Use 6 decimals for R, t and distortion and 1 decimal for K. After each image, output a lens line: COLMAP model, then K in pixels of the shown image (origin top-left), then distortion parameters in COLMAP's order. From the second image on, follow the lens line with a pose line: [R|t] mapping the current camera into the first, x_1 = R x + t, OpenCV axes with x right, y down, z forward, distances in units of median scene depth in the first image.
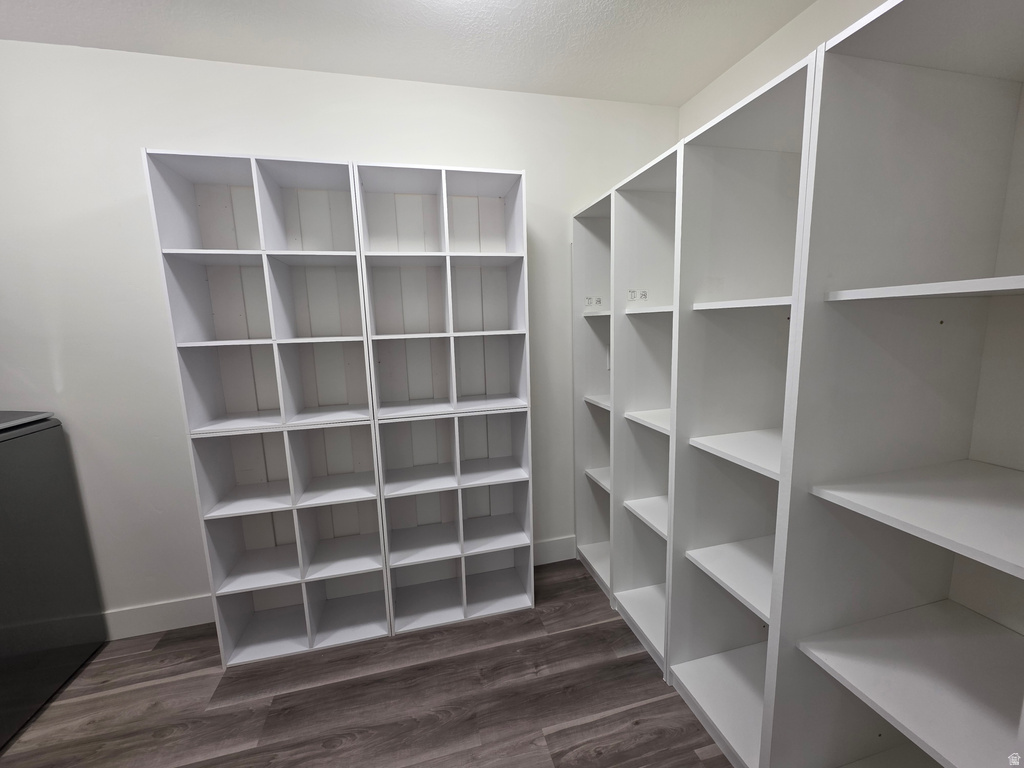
lens RADIAL K [[407.9, 0, 507.7], [0, 407.9, 385.3], [0, 0, 1]] dist [-0.000030, 0.000618]
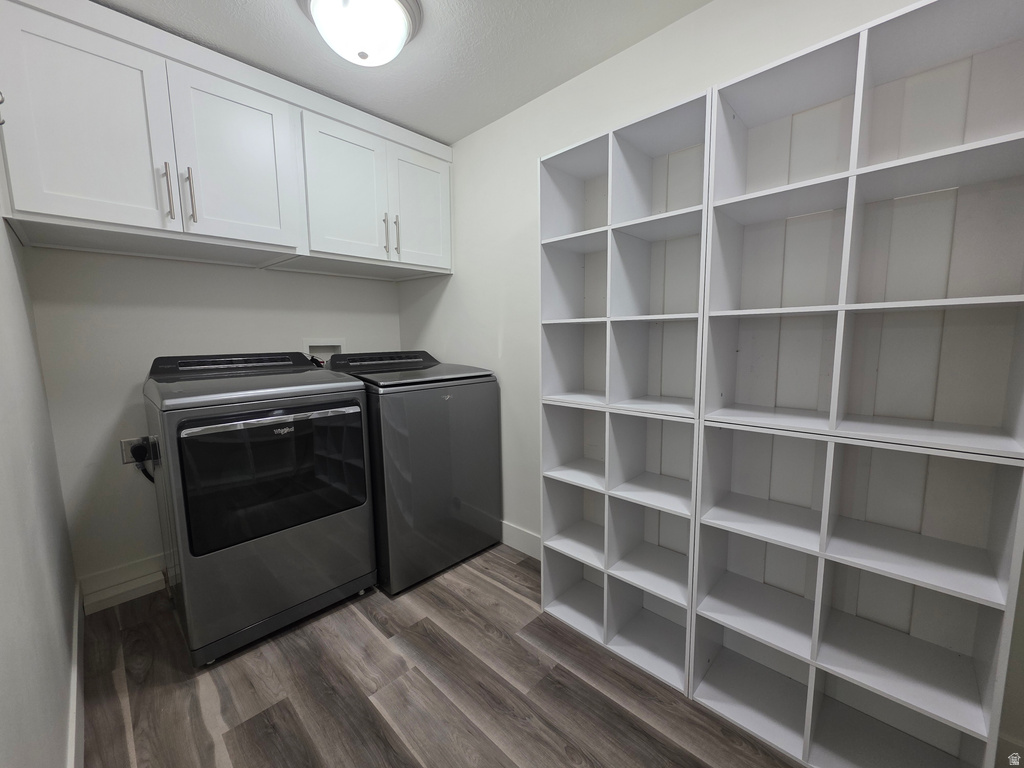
lens RADIAL K [[407.9, 0, 507.7], [0, 407.9, 385.3], [0, 0, 1]] dist [-0.000030, 0.000618]
pose [[0.527815, 0.121565, -0.840615, 0.129774], [-0.131221, 0.989493, 0.060702, 0.020767], [0.839162, 0.078267, 0.538221, 0.263914]]
